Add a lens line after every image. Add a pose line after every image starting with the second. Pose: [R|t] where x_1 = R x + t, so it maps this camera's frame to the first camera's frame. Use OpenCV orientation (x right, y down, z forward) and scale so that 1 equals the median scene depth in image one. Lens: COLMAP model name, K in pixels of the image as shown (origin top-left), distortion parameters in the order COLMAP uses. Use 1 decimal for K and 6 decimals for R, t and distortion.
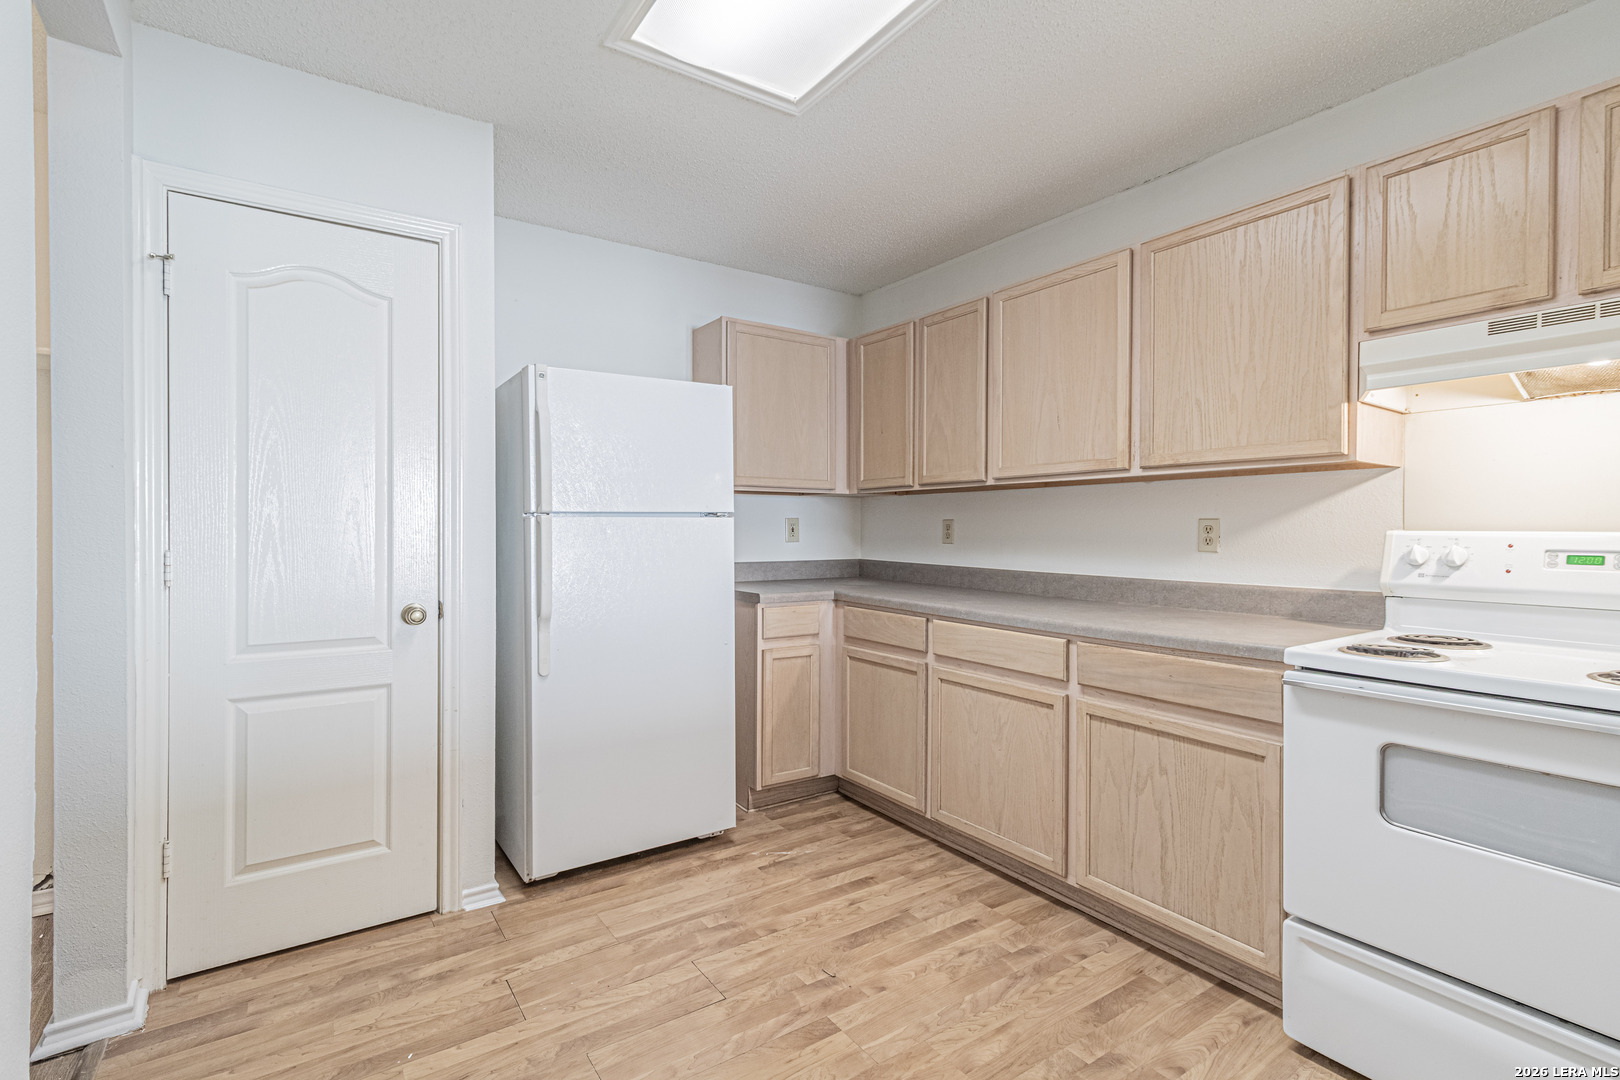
lens RADIAL K [[775.1, 0, 771.9], [0, 775.1, 532.6], [0, 0, 1]] dist [0.005135, 0.000020]
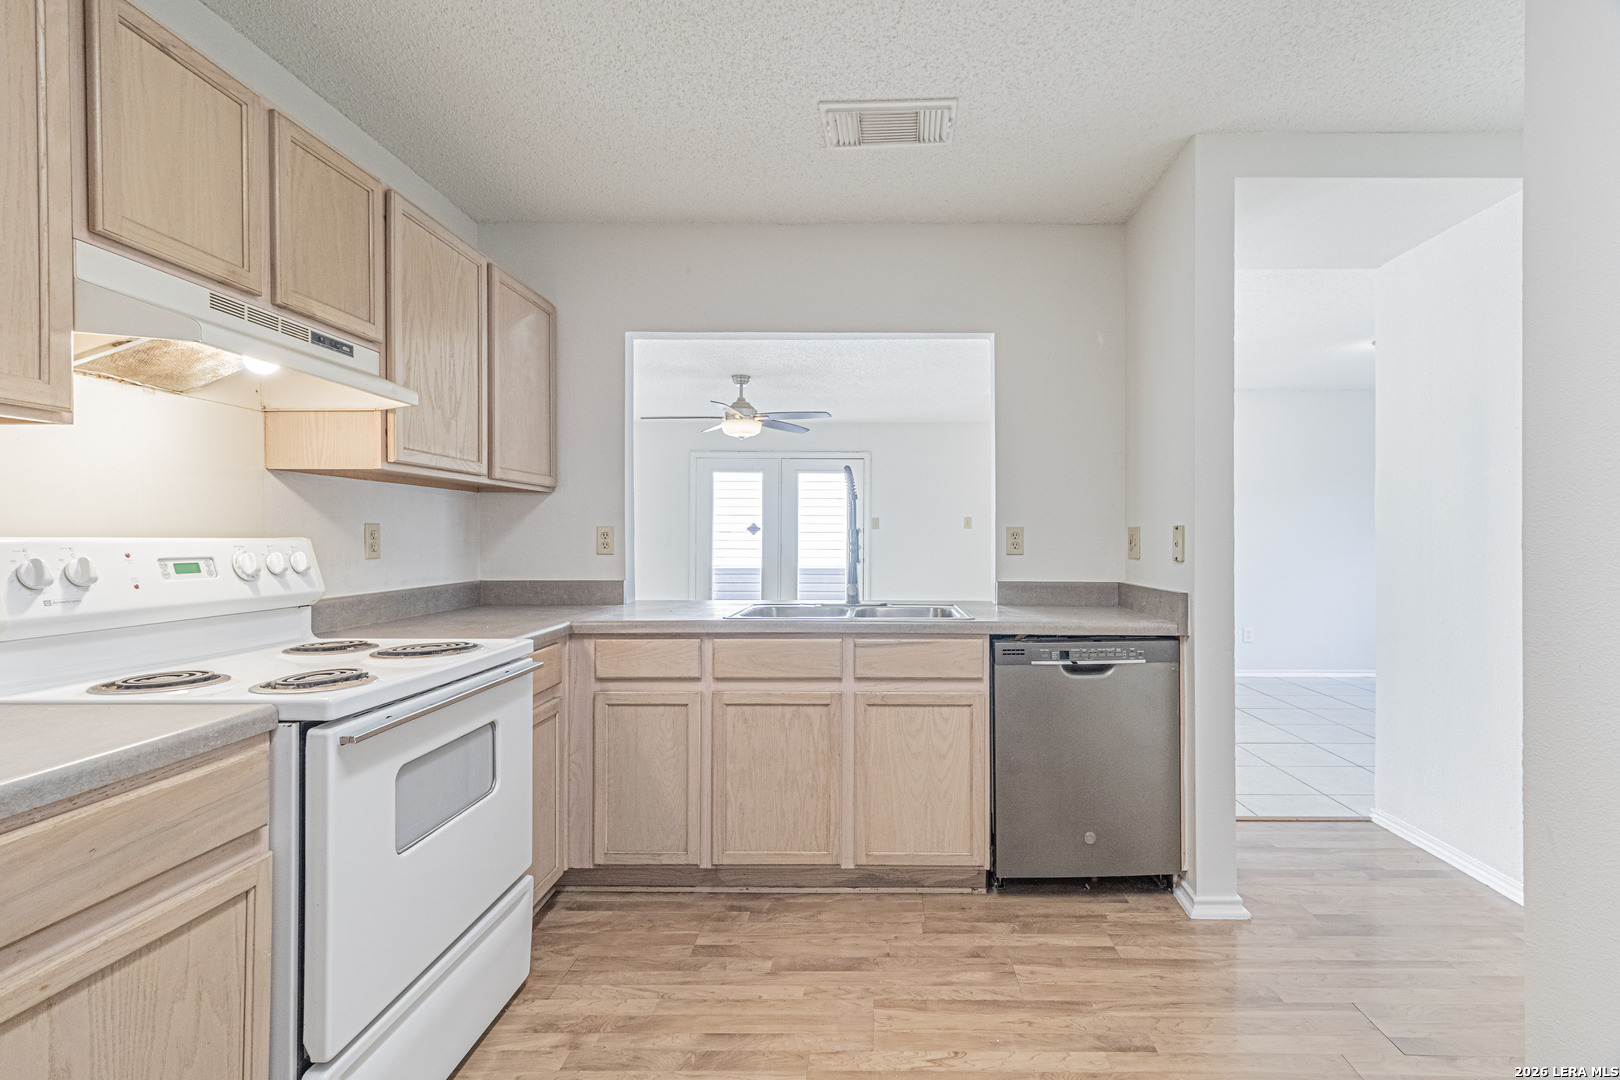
lens RADIAL K [[754.3, 0, 934.0], [0, 754.3, 541.6], [0, 0, 1]] dist [0.000273, -0.000069]
pose [[-0.887225, -0.006288, 0.461294, -0.130681], [-0.001771, 0.999946, 0.010223, -0.005596], [-0.461334, 0.008253, -0.887188, 1.082672]]
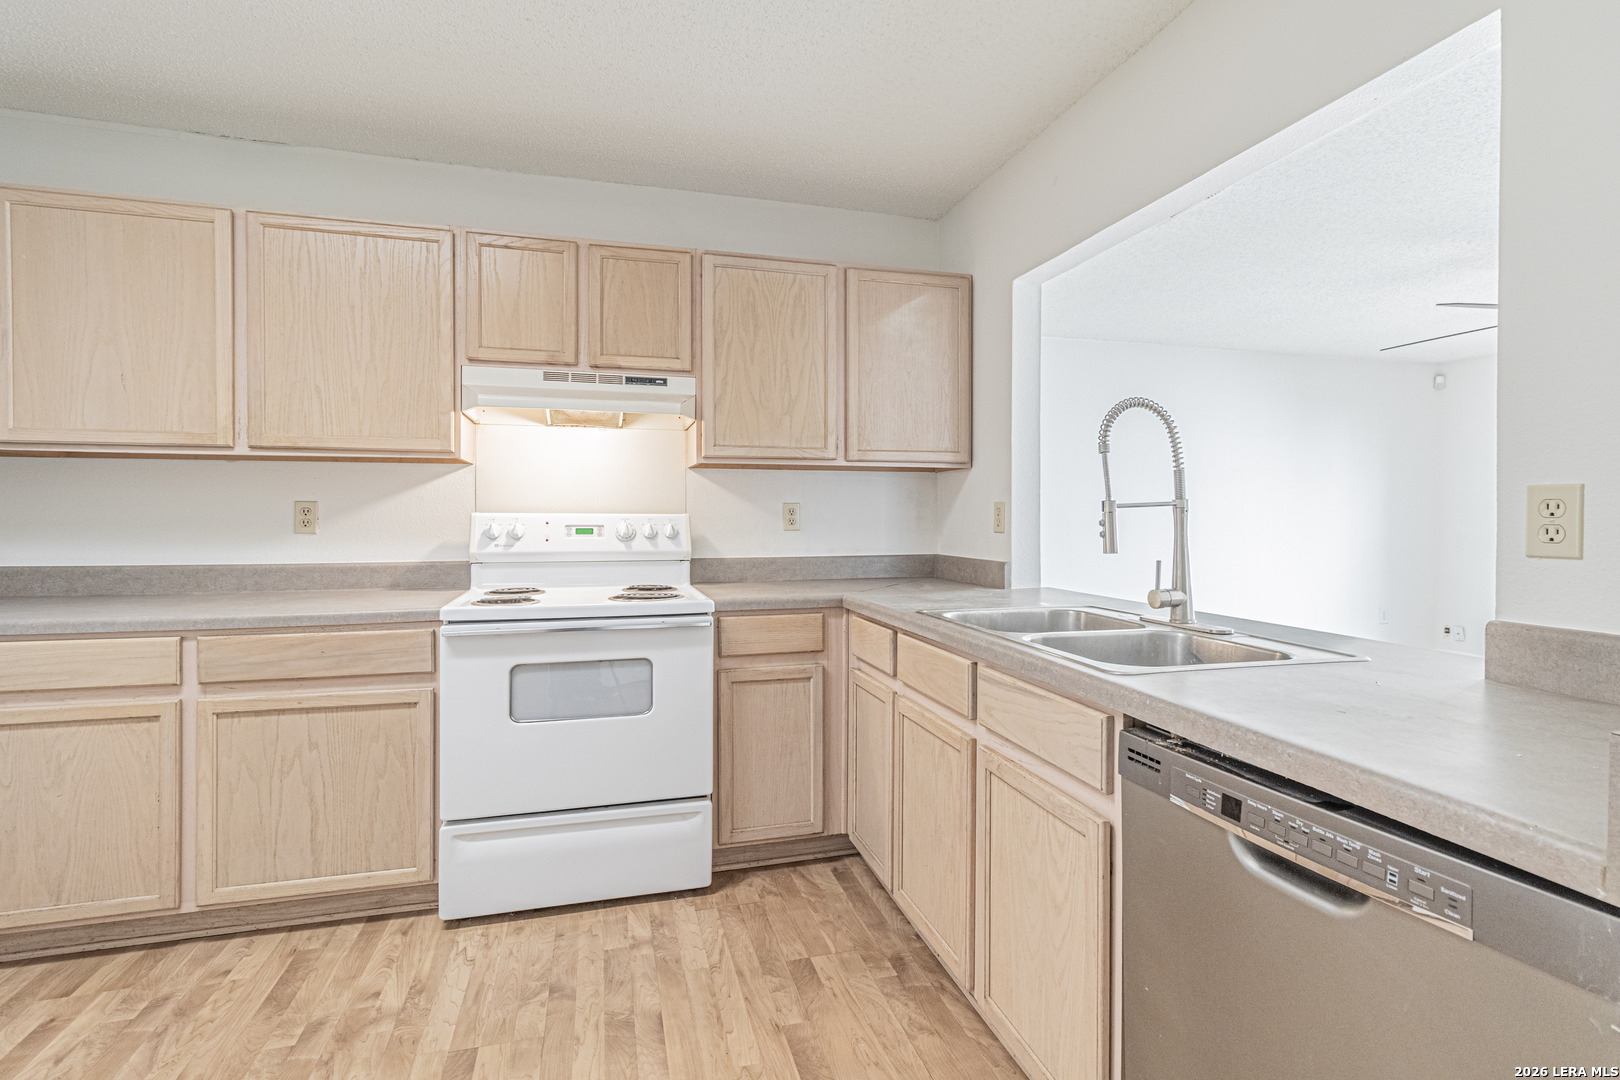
lens RADIAL K [[801.8, 0, 853.2], [0, 801.8, 526.8], [0, 0, 1]] dist [0.008409, 0.001150]
pose [[0.264242, -0.016983, 0.964307, -0.312349], [0.002551, 0.999854, 0.016910, -0.000096], [-0.964453, -0.002008, 0.264246, 0.024947]]
